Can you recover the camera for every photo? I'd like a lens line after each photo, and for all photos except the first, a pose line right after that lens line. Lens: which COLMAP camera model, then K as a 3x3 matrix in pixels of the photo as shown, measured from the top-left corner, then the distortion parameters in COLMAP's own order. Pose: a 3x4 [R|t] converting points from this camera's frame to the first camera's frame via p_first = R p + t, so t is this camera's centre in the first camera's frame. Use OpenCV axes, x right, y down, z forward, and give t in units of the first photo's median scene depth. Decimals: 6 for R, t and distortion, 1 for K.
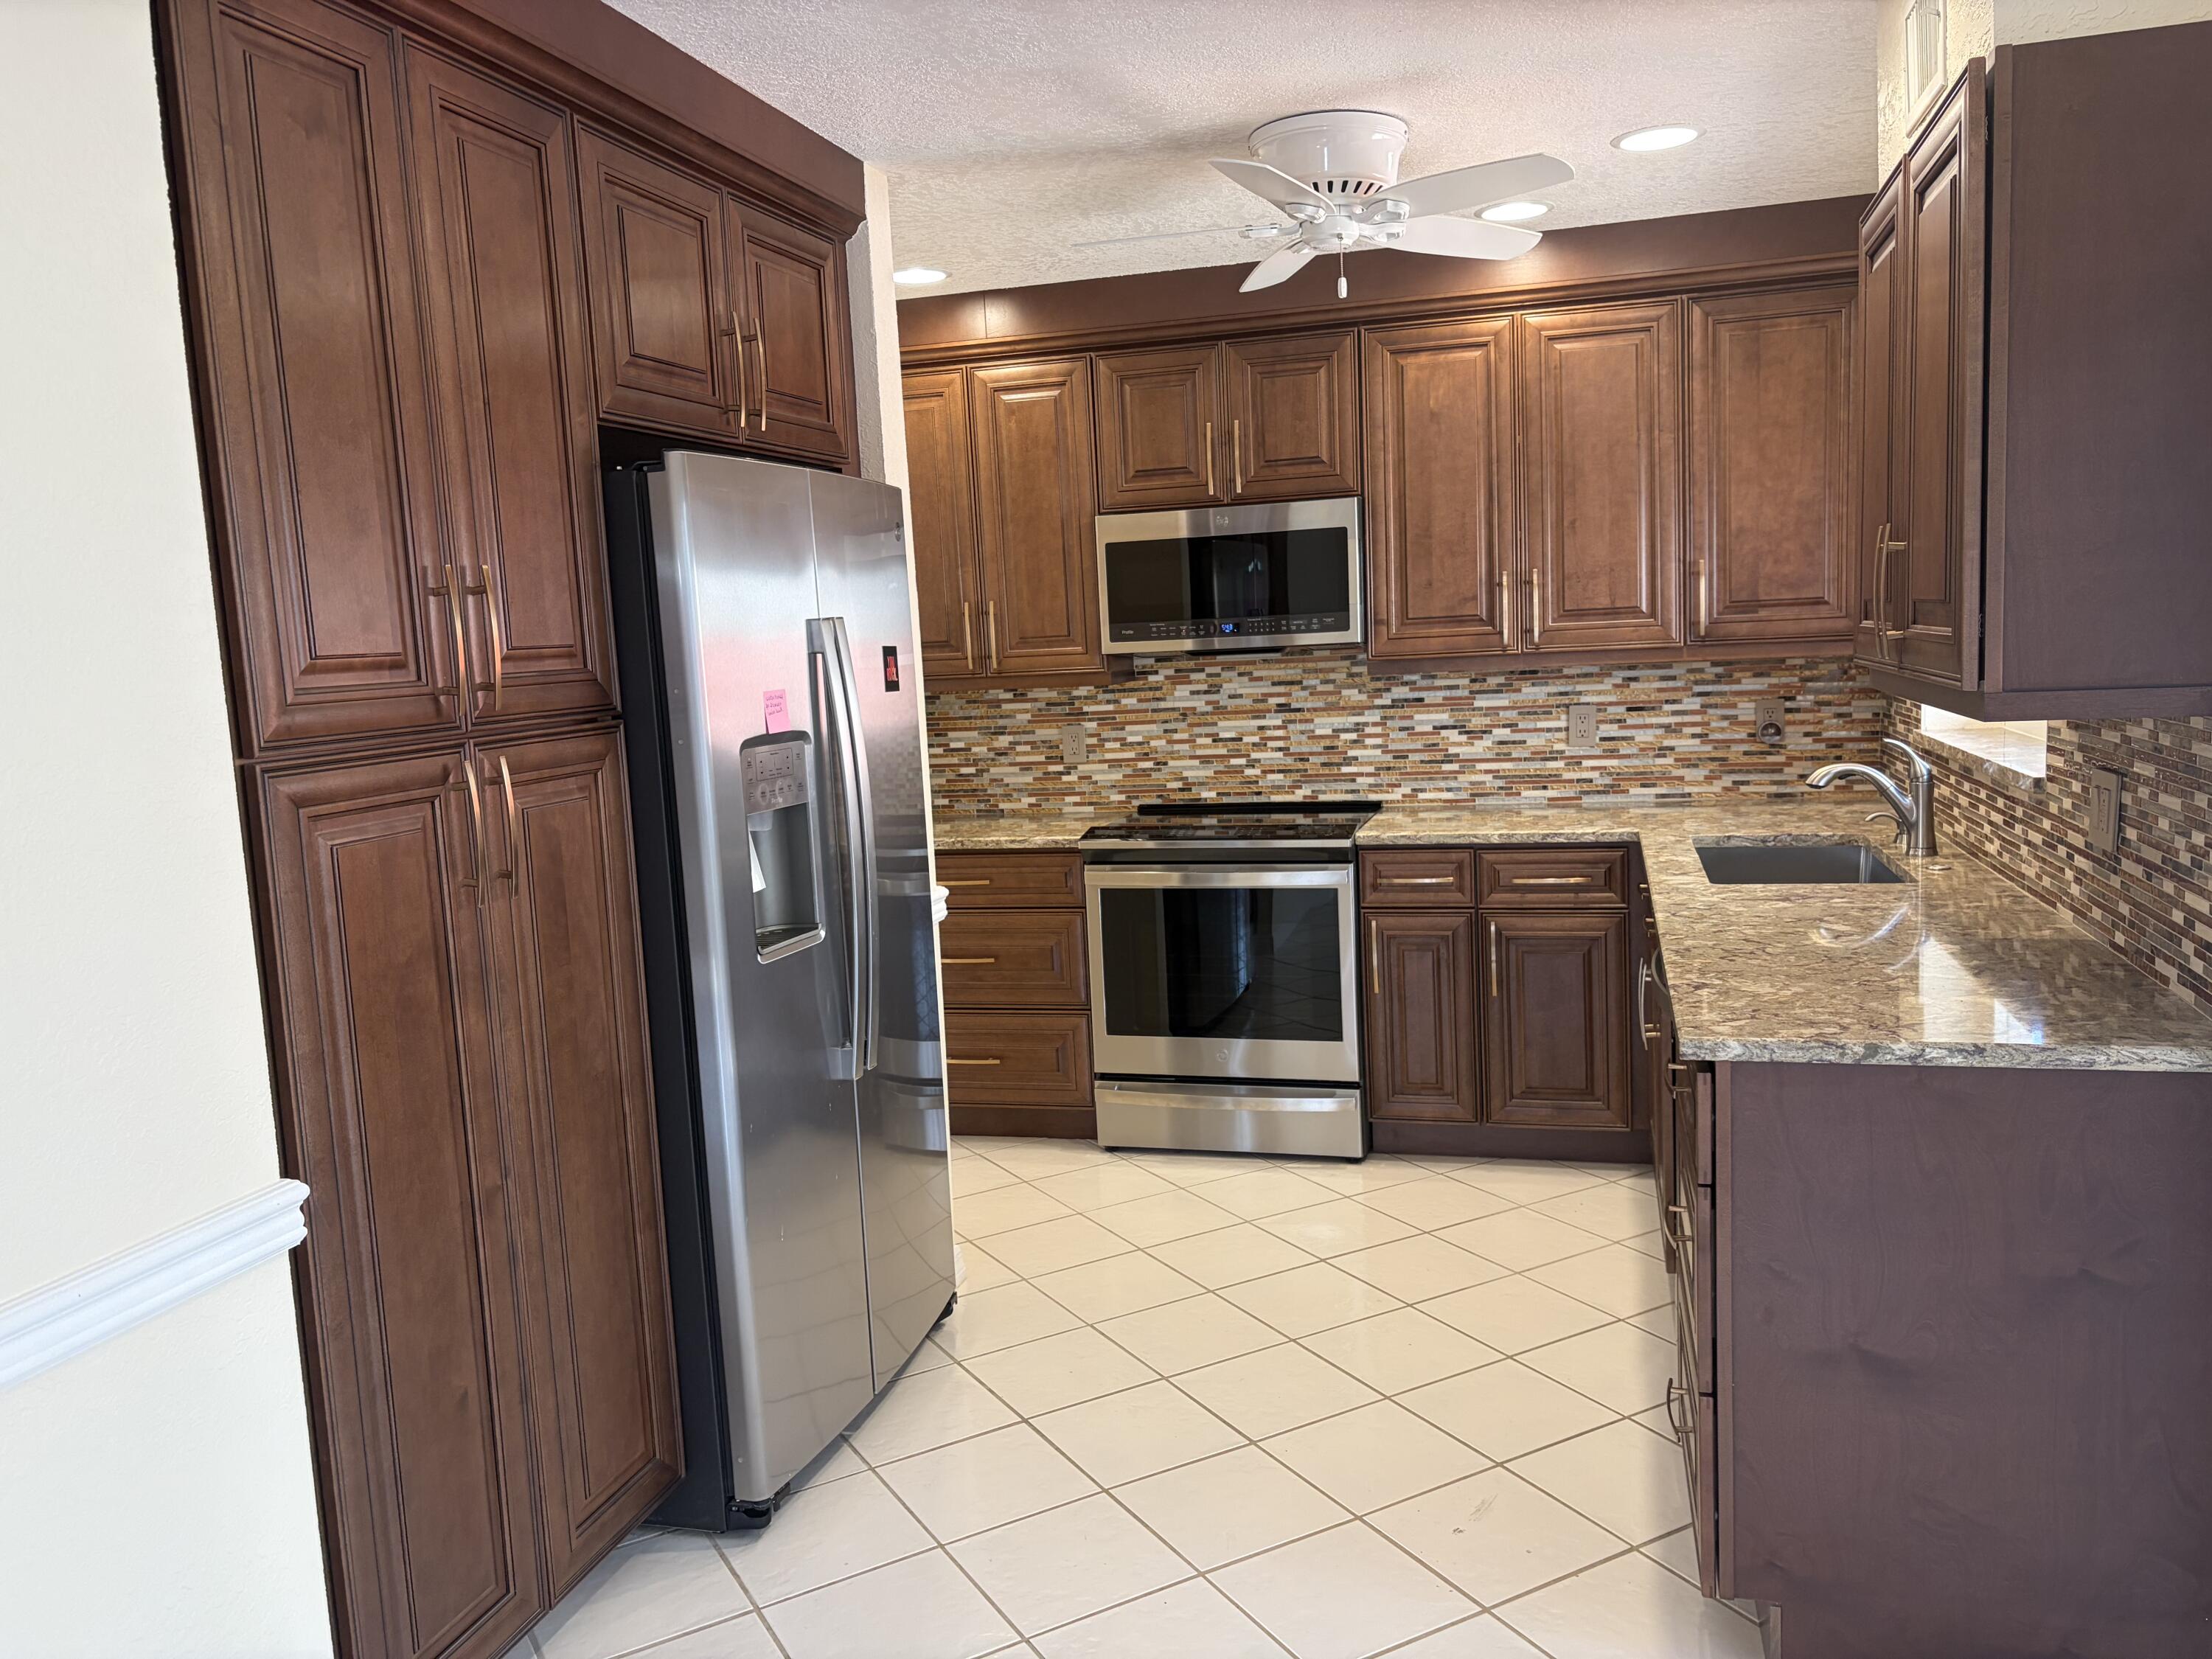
lens RADIAL K [[1669.3, 0, 1107.9], [0, 1669.3, 837.2], [0, 0, 1]] dist [0.045708, -0.049282]
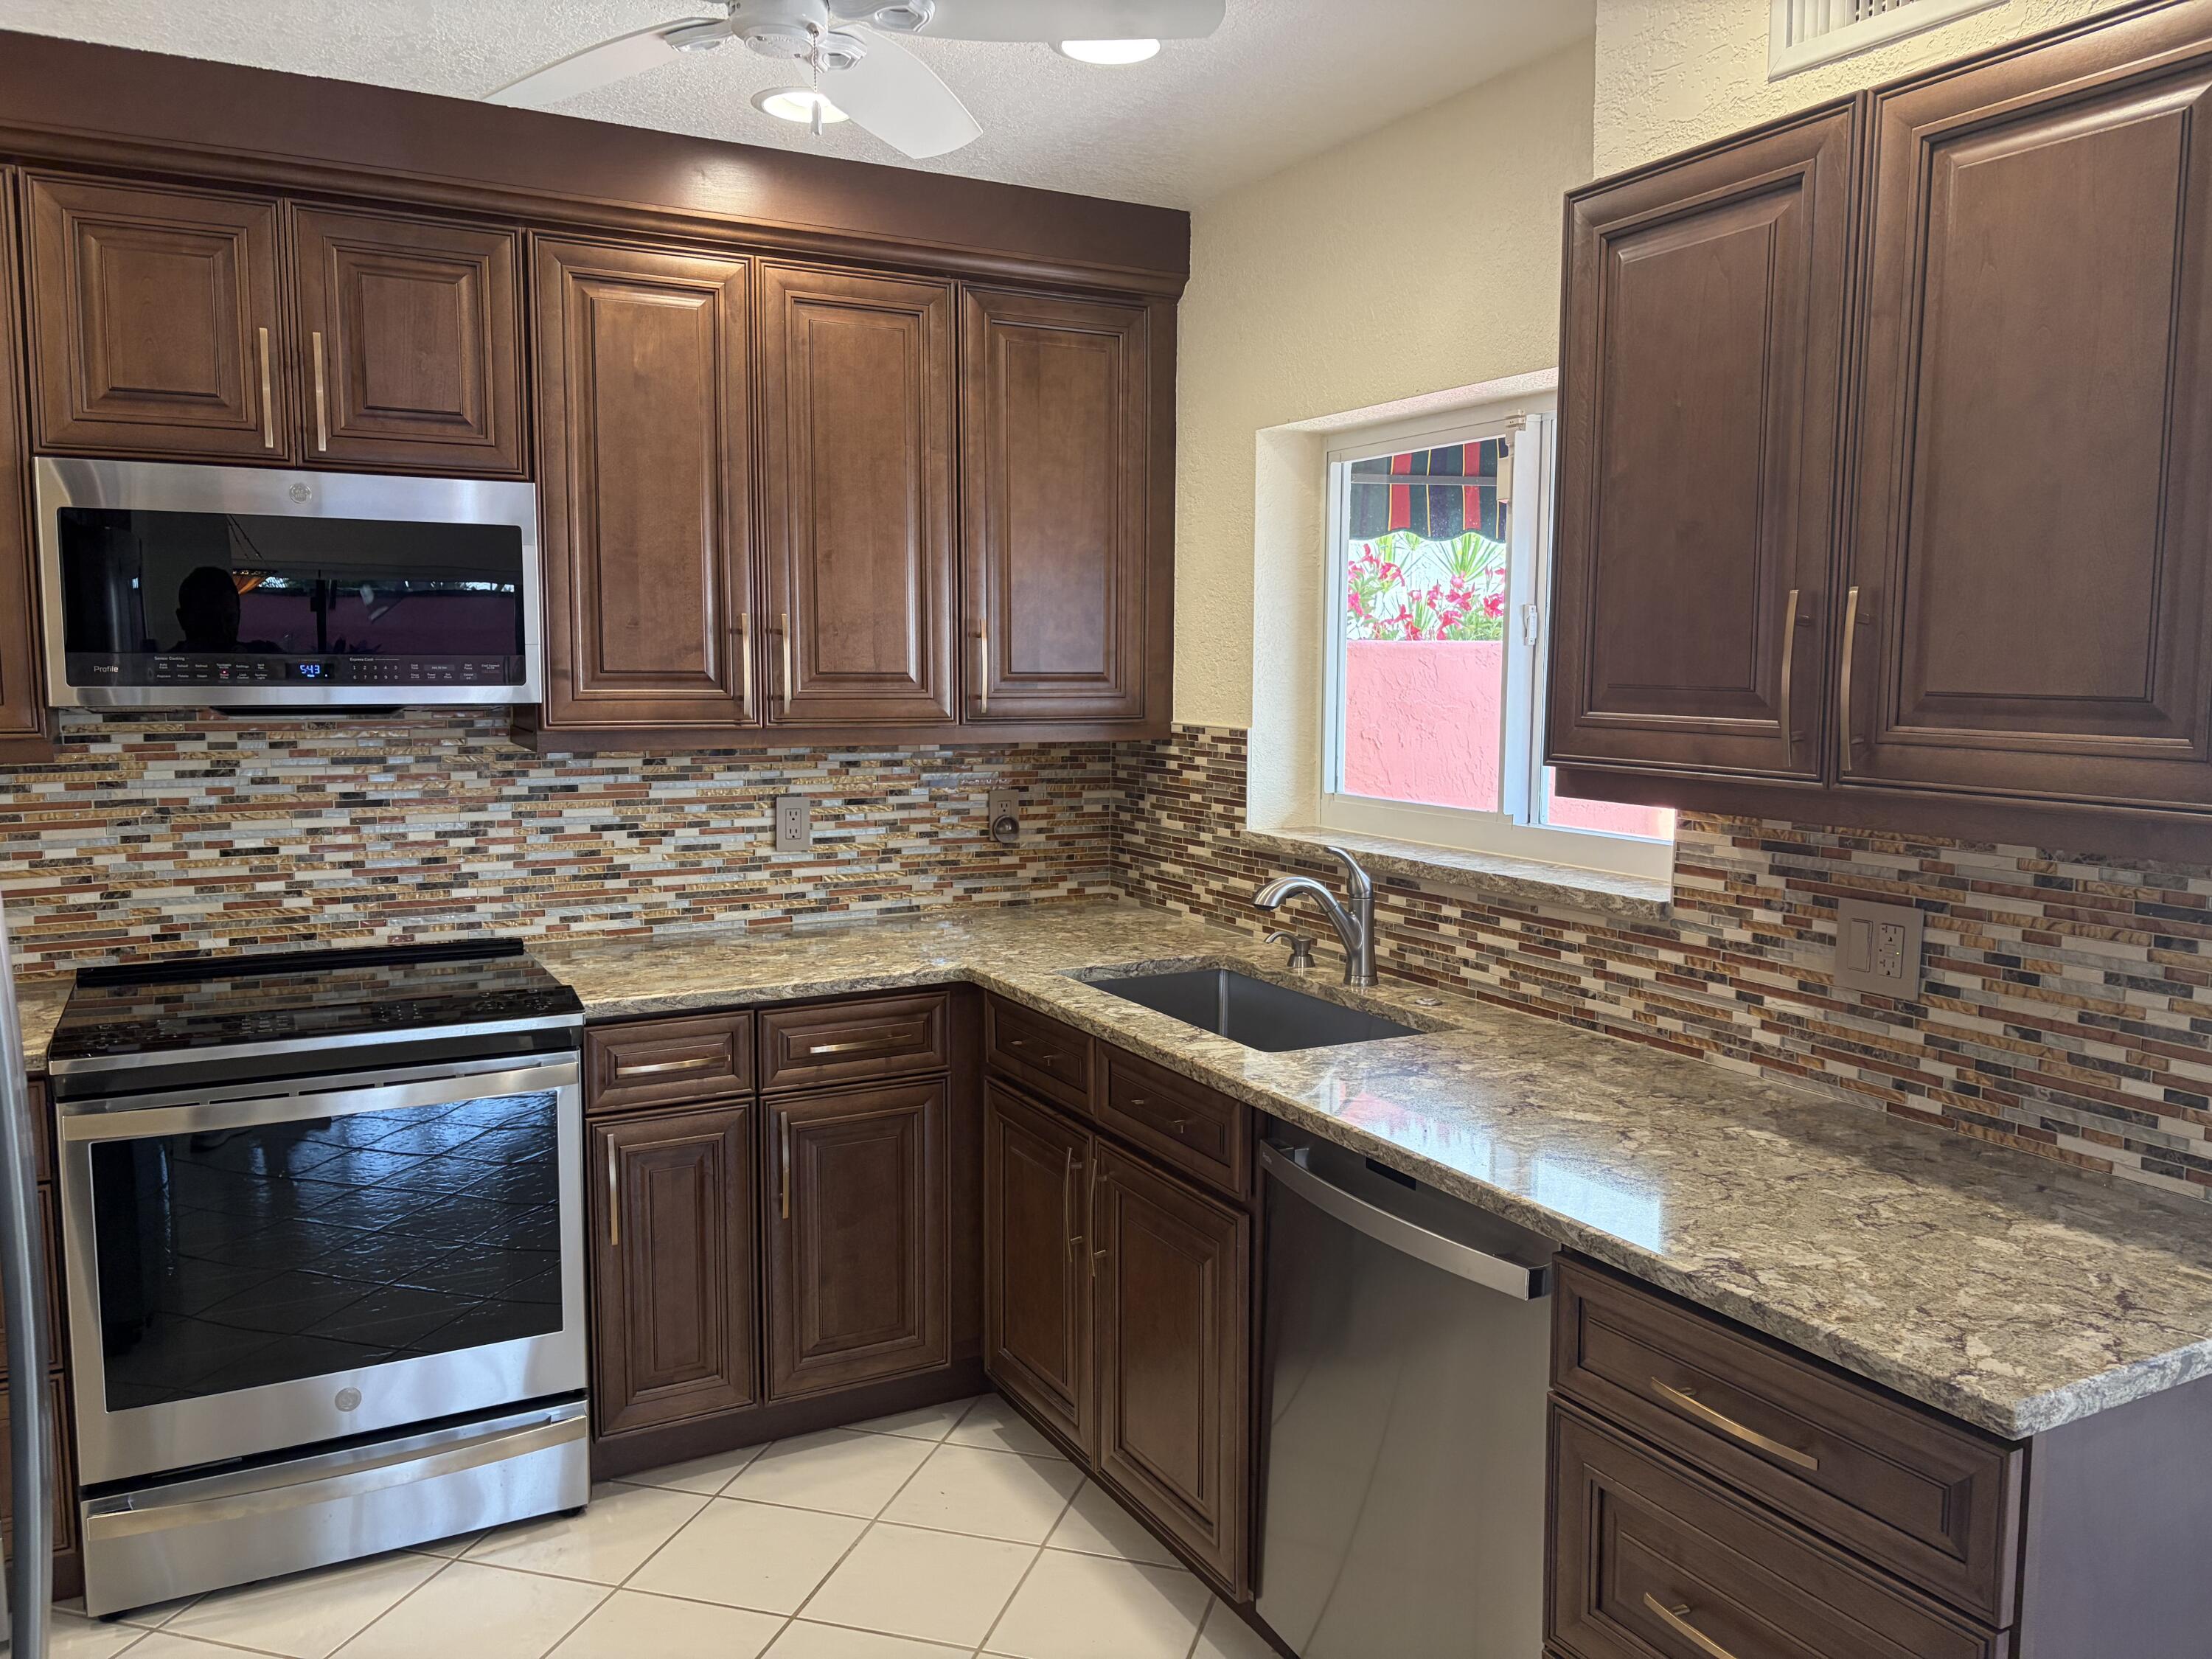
lens RADIAL K [[1669.3, 0, 1099.0], [0, 1669.3, 821.0], [0, 0, 1]] dist [0.045708, -0.049282]
pose [[0.717571, -0.015551, 0.696311, -0.149168], [0.047557, 0.998511, -0.026709, -0.042469], [-0.694860, 0.052280, 0.717243, 0.376523]]
